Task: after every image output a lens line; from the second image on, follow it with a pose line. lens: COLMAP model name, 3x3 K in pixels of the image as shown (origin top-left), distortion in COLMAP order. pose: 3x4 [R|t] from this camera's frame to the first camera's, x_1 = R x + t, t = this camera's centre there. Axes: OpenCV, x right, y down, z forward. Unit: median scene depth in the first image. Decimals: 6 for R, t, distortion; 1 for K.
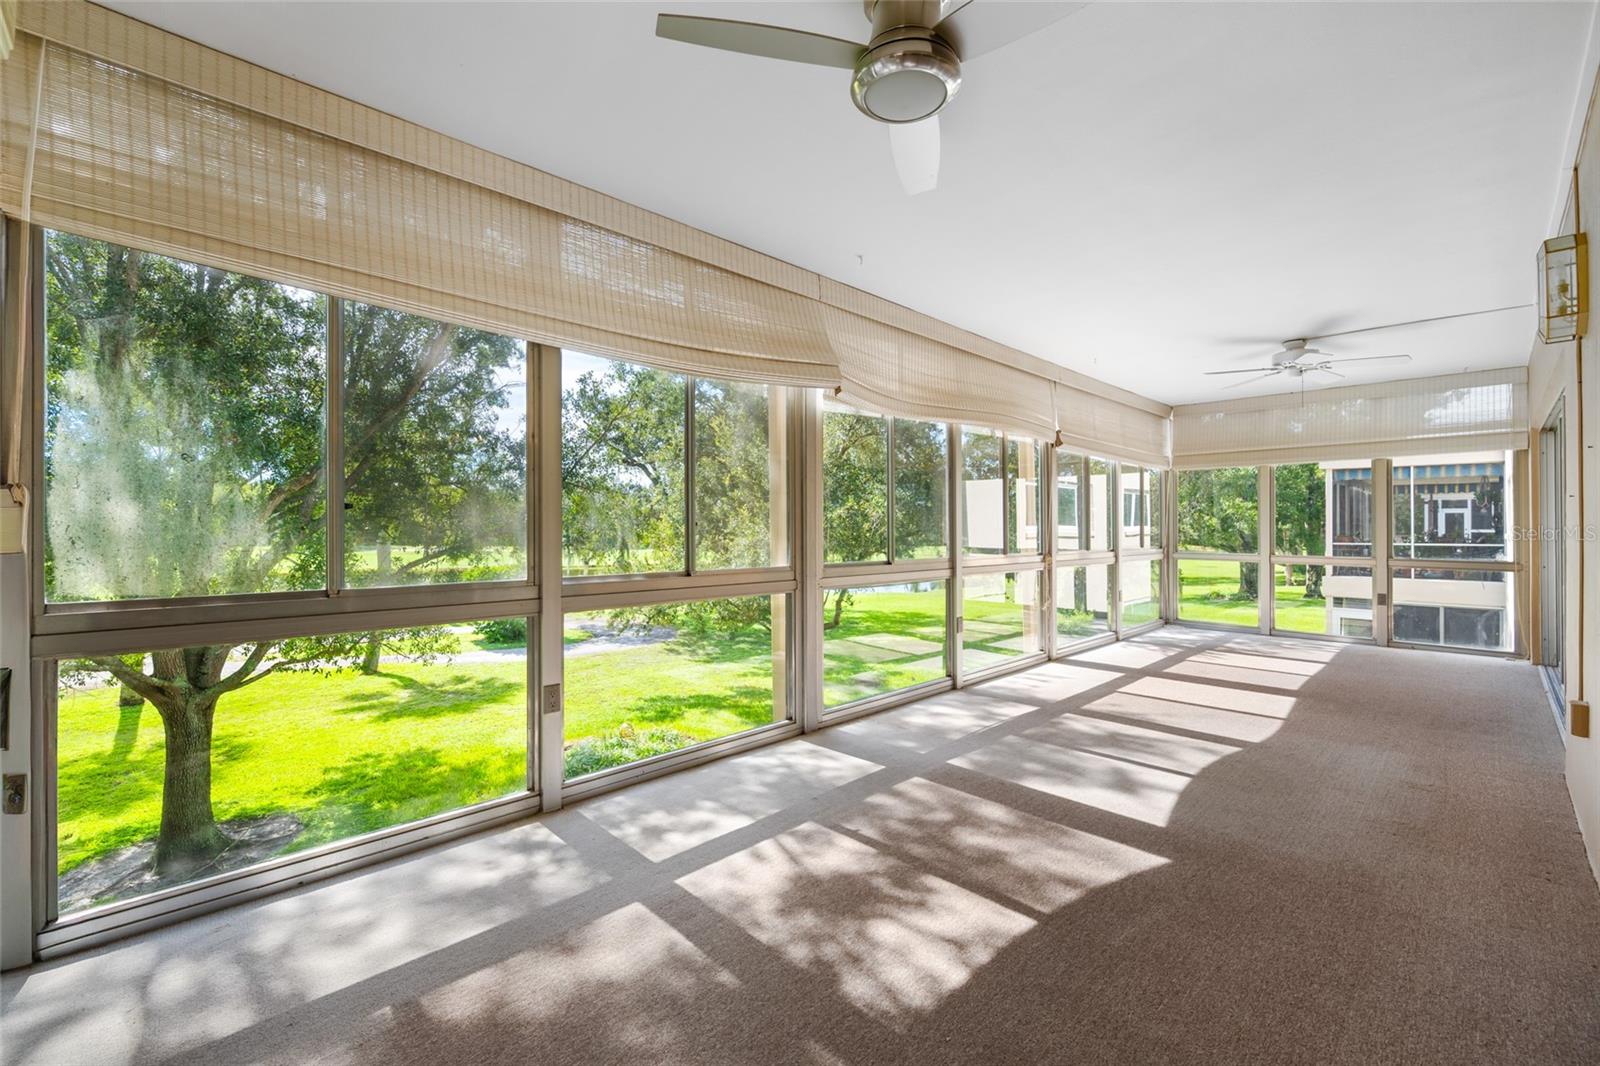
lens RADIAL K [[630.7, 0, 790.7], [0, 630.7, 527.7], [0, 0, 1]] dist [0.003931, -0.000217]
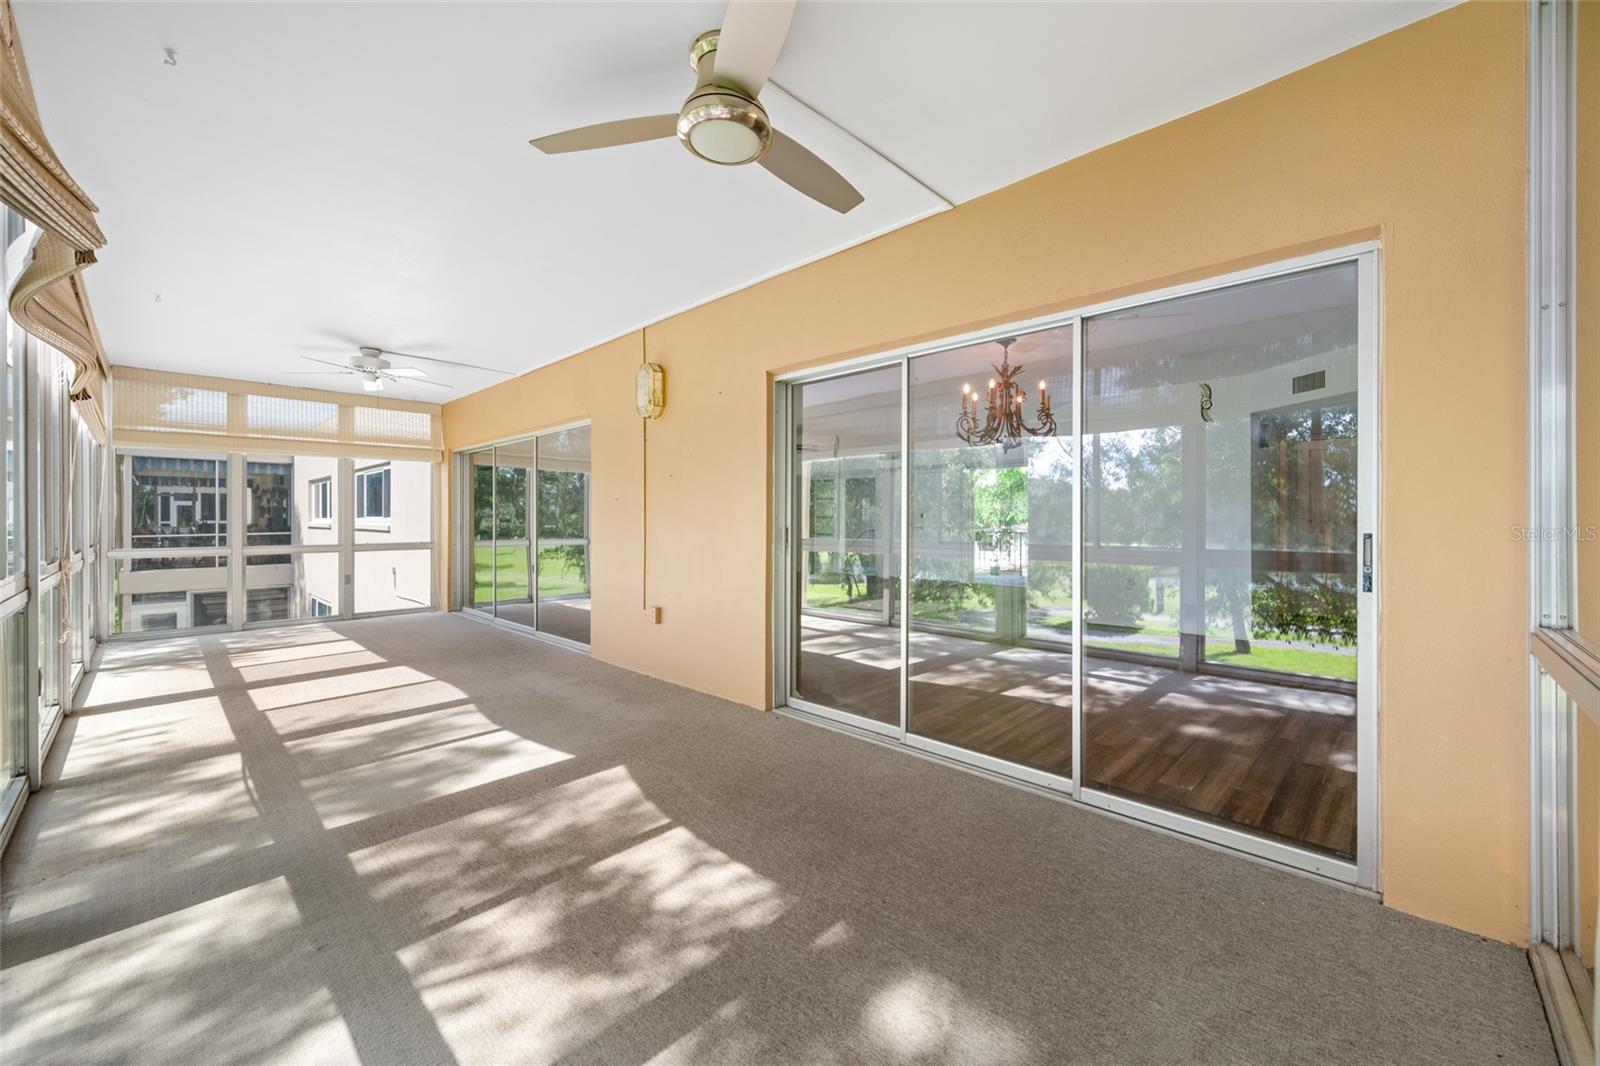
lens RADIAL K [[630.7, 0, 783.1], [0, 630.7, 517.2], [0, 0, 1]] dist [0.003931, -0.000217]
pose [[-0.022127, 0.002805, 0.999751, -0.624370], [0.000593, 0.999996, -0.002793, 0.007064], [-0.999755, 0.000531, -0.022128, 0.584233]]
